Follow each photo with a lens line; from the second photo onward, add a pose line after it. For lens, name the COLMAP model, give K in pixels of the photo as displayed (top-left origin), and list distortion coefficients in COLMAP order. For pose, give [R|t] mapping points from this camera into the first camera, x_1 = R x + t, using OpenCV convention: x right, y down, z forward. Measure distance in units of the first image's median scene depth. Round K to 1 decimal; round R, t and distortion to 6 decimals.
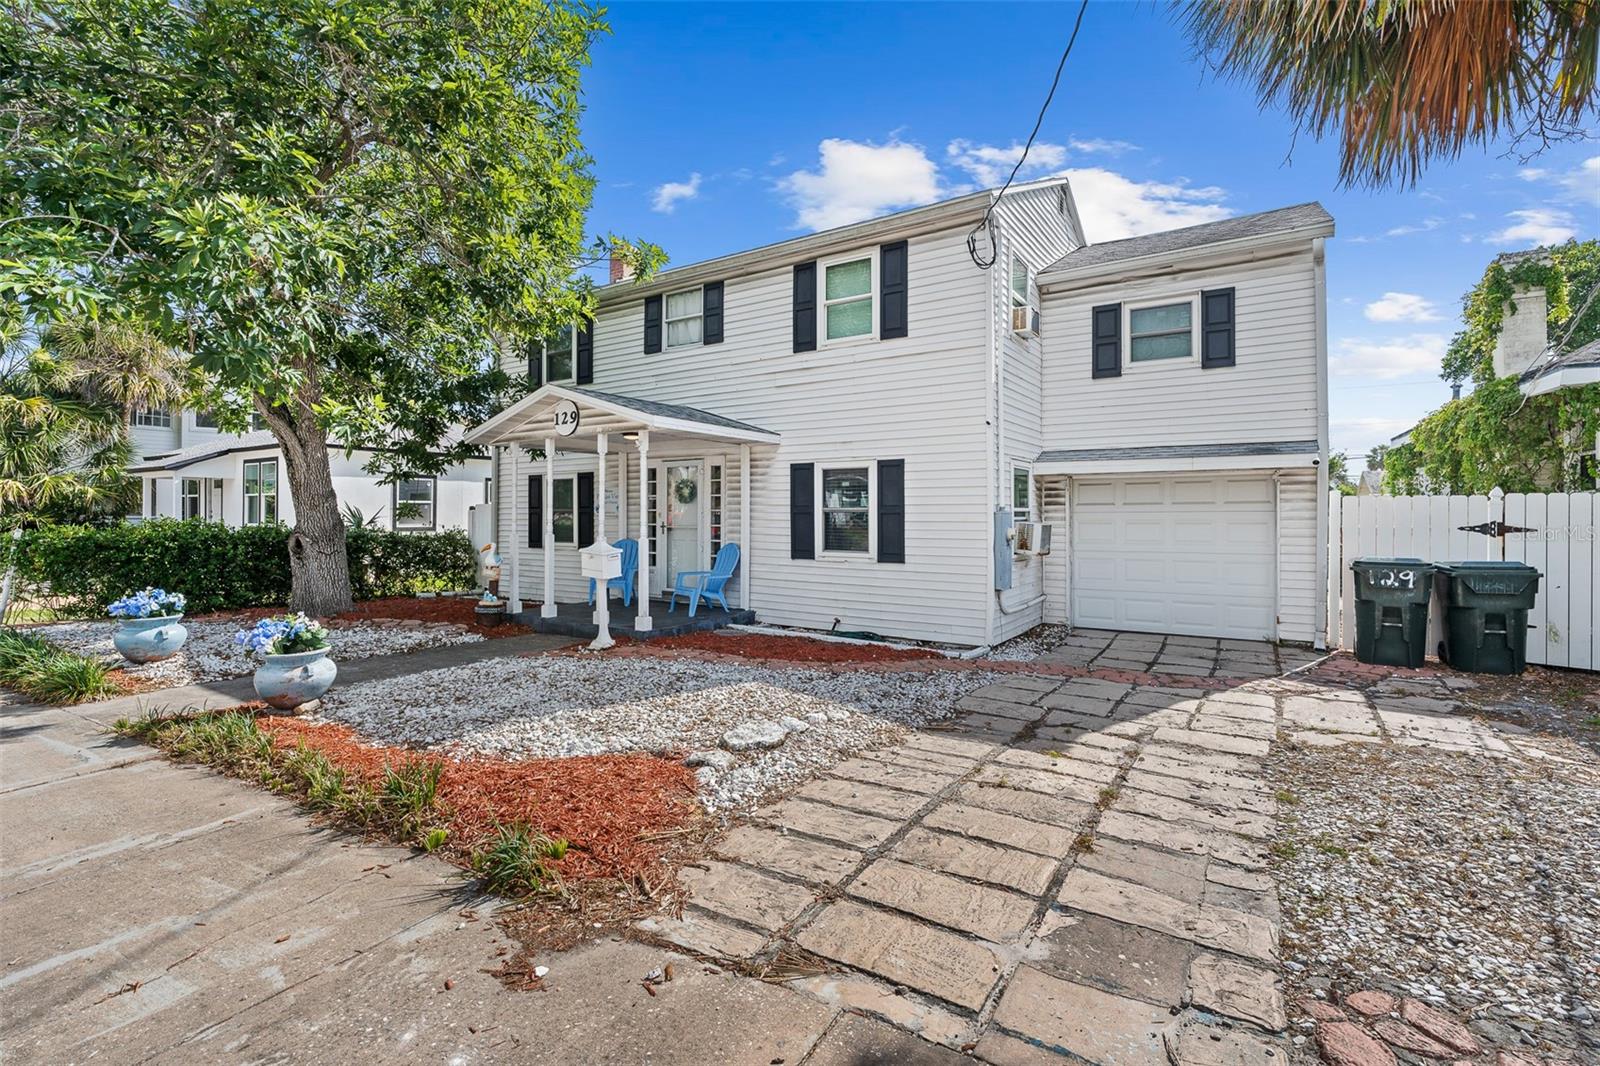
lens RADIAL K [[722.9, 0, 788.2], [0, 722.9, 505.2], [0, 0, 1]] dist [-0.004811, 0.000303]
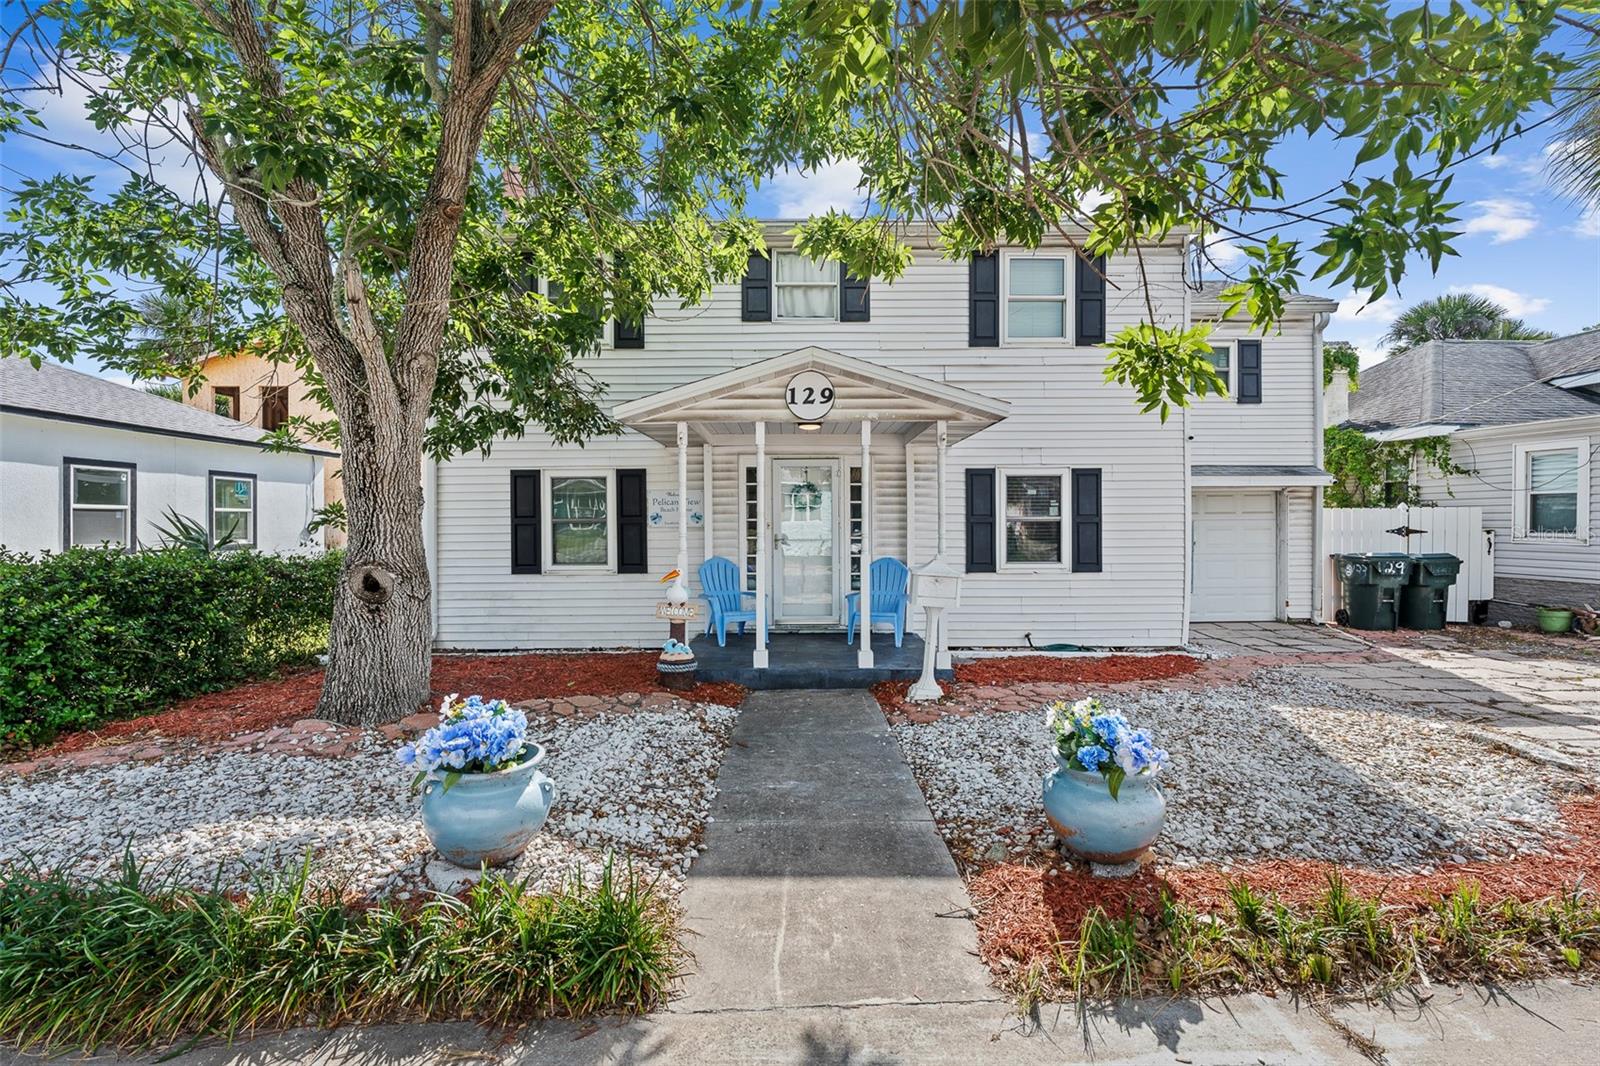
lens RADIAL K [[722.9, 0, 798.4], [0, 722.9, 527.6], [0, 0, 1]] dist [-0.004811, 0.000303]
pose [[0.836076, -0.007643, 0.548560, -0.721197], [-0.002016, 0.999853, 0.017002, 0.002339], [-0.548609, -0.015321, 0.835938, 0.381753]]
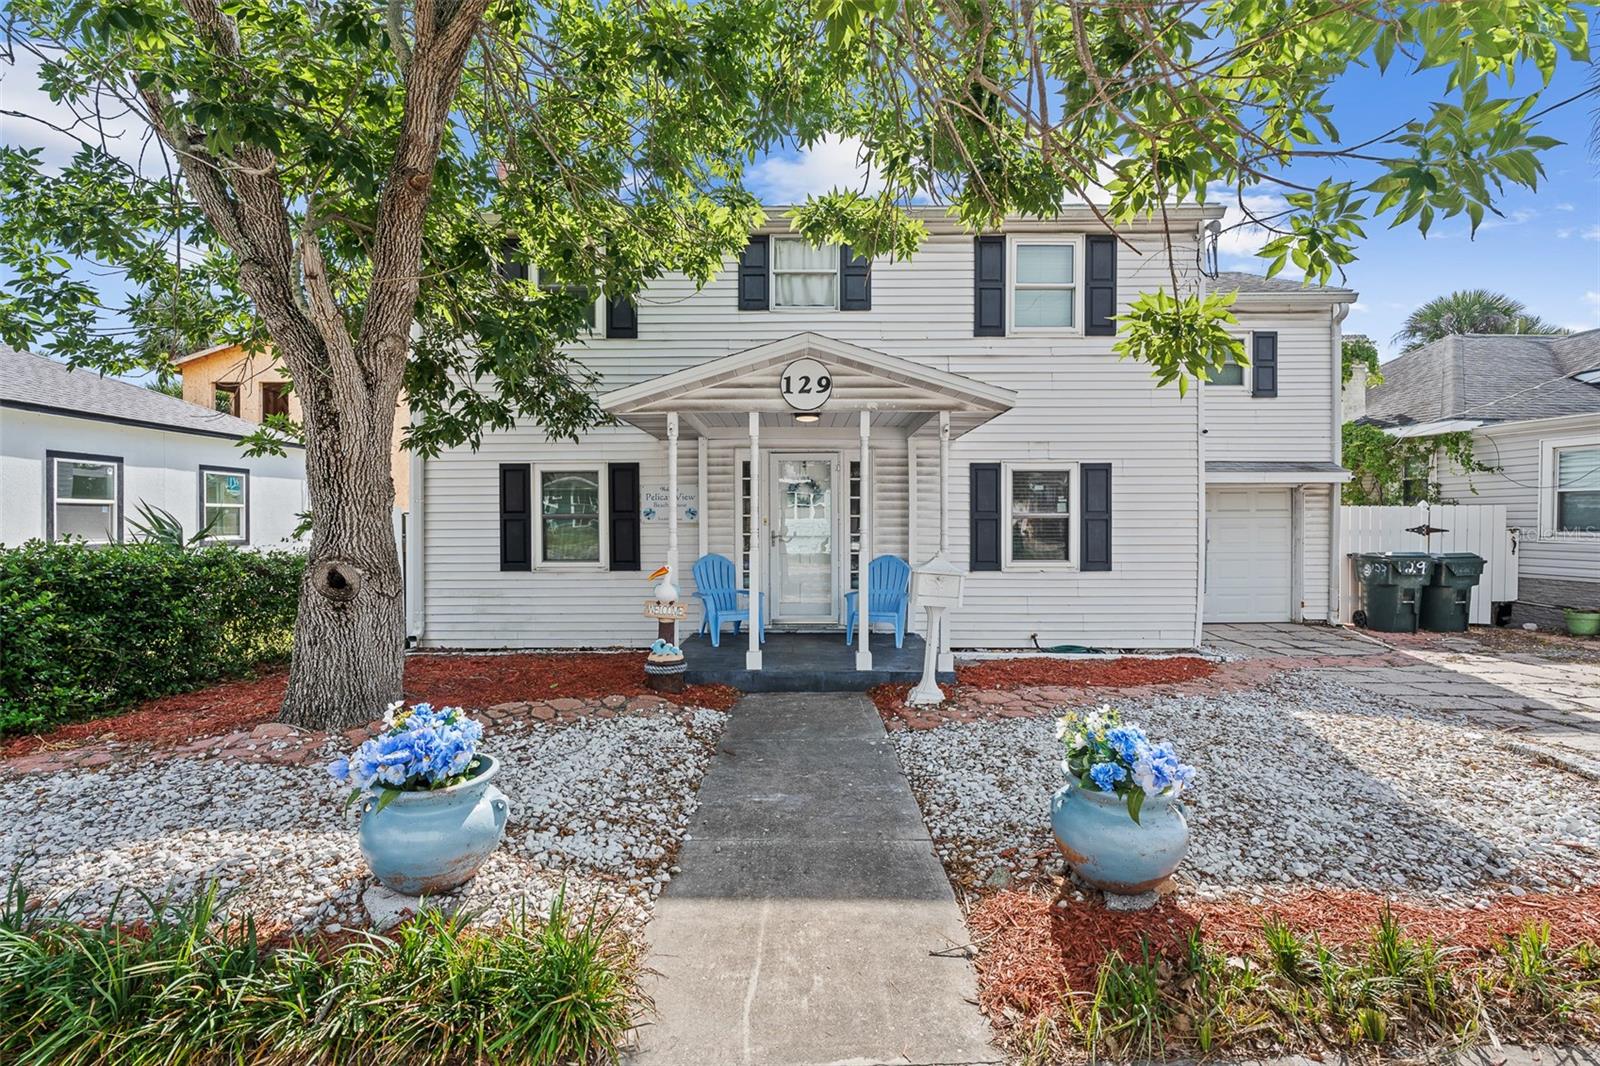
lens RADIAL K [[722.9, 0, 797.6], [0, 722.9, 530.7], [0, 0, 1]] dist [-0.004811, 0.000303]
pose [[0.840776, -0.008567, 0.541315, -0.695001], [-0.004400, 0.999734, 0.022655, 0.006268], [-0.541365, -0.021430, 0.840515, 0.403847]]
